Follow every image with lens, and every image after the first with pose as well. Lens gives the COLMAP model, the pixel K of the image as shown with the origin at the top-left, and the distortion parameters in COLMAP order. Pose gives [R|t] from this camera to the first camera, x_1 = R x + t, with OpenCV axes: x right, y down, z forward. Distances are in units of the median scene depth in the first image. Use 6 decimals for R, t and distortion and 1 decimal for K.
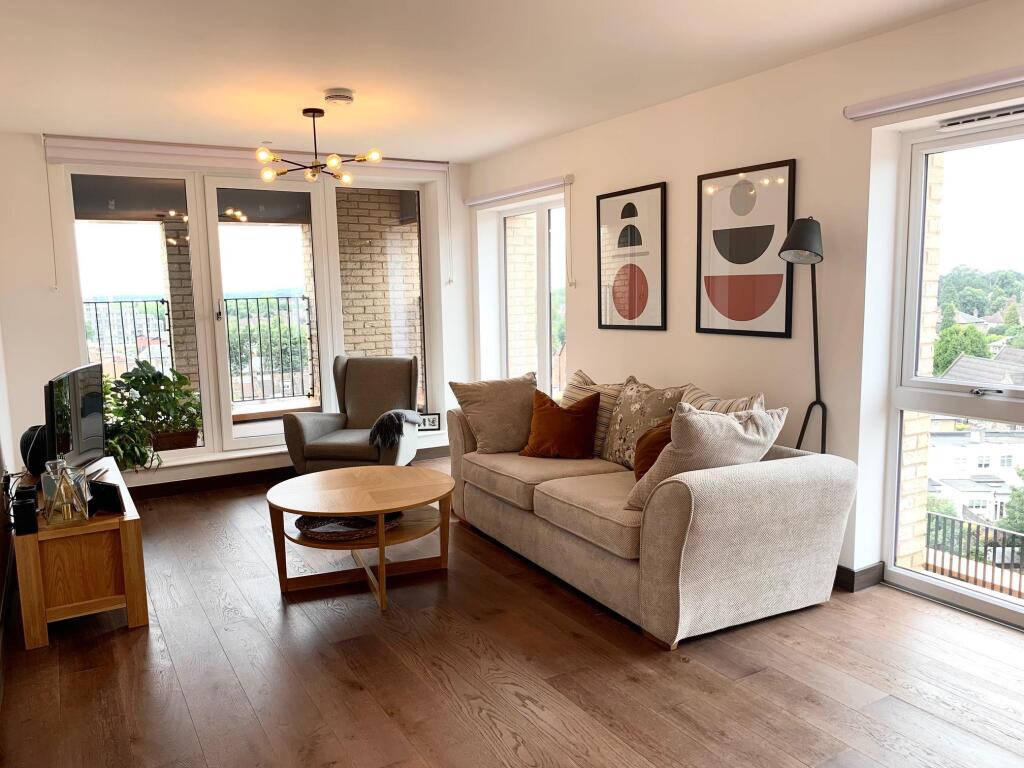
lens RADIAL K [[773.9, 0, 483.9], [0, 773.9, 390.1], [0, 0, 1]] dist [0.004255, -0.006924]
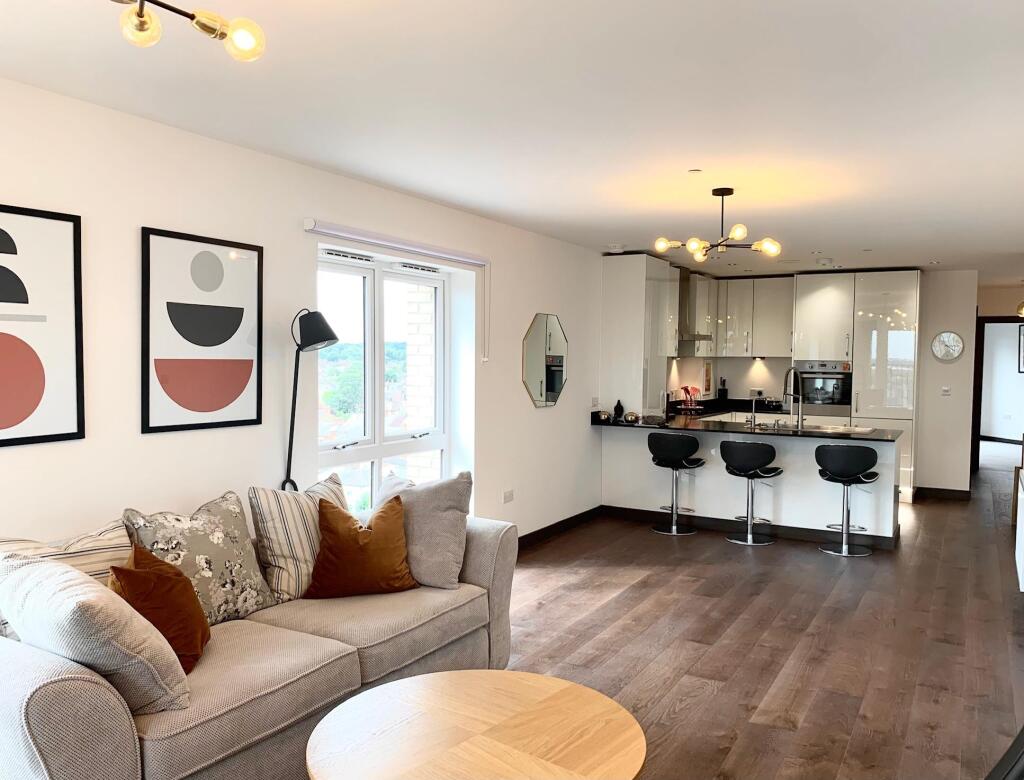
lens RADIAL K [[786.1, 0, 522.1], [0, 786.1, 405.7], [0, 0, 1]] dist [-0.034436, -0.003500]
pose [[-0.524129, -0.043222, 0.850542, -0.554344], [0.104604, 0.987882, 0.114662, -0.149289], [-0.845191, 0.149068, -0.513256, 1.076317]]
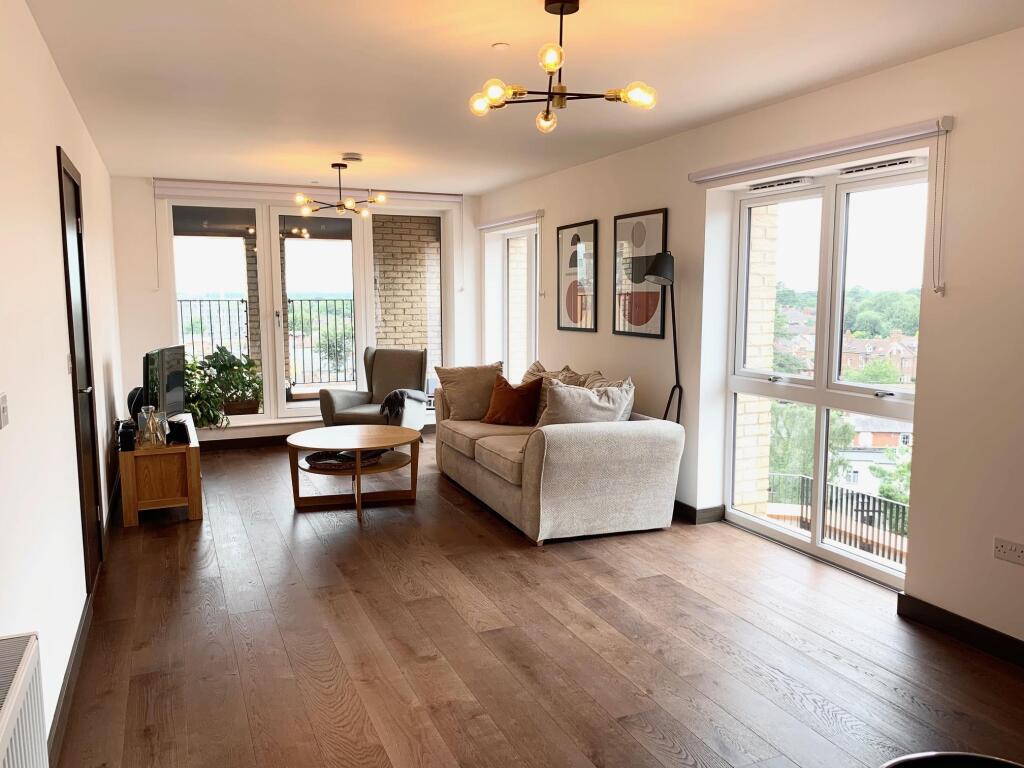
lens RADIAL K [[773.9, 0, 495.3], [0, 773.9, 385.7], [0, 0, 1]] dist [0.004255, -0.006924]
pose [[0.993805, 0.033174, -0.106071, 0.218071], [-0.034338, 0.999368, -0.009166, 0.033354], [0.105700, 0.012751, 0.994316, -0.335715]]
